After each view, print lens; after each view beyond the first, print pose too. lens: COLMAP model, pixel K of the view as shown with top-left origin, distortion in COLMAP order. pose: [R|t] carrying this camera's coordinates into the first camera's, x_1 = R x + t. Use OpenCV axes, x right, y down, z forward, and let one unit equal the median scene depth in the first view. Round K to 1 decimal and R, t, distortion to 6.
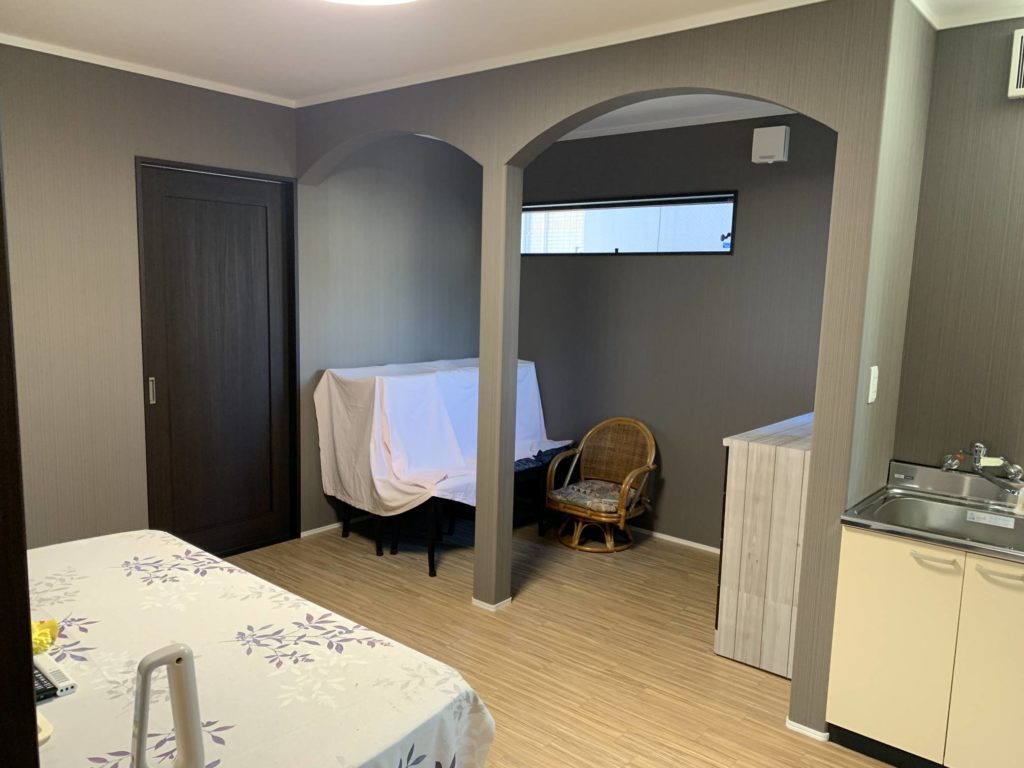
lens RADIAL K [[777.1, 0, 517.0], [0, 777.1, 386.3], [0, 0, 1]] dist [0.031945, -0.006747]
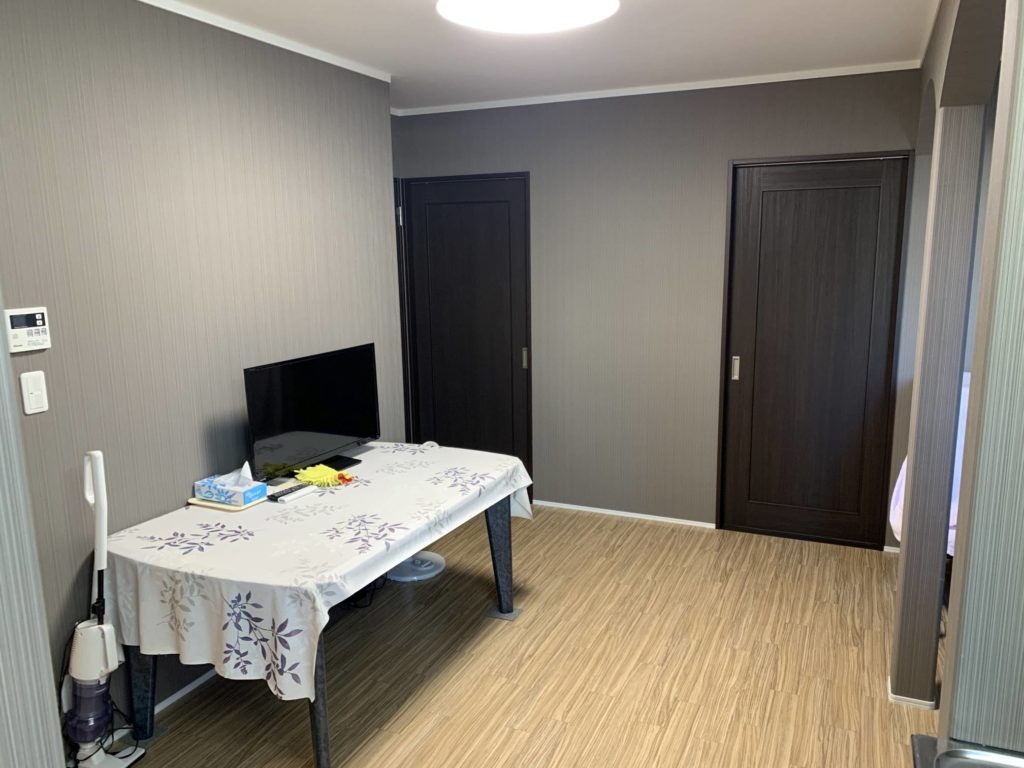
lens RADIAL K [[777.1, 0, 518.4], [0, 777.1, 386.5], [0, 0, 1]] dist [0.031945, -0.006747]
pose [[0.284015, 0.139301, -0.948647, 0.826138], [-0.107225, 0.987798, 0.112948, -0.098025], [0.952805, 0.069640, 0.295486, 0.597663]]
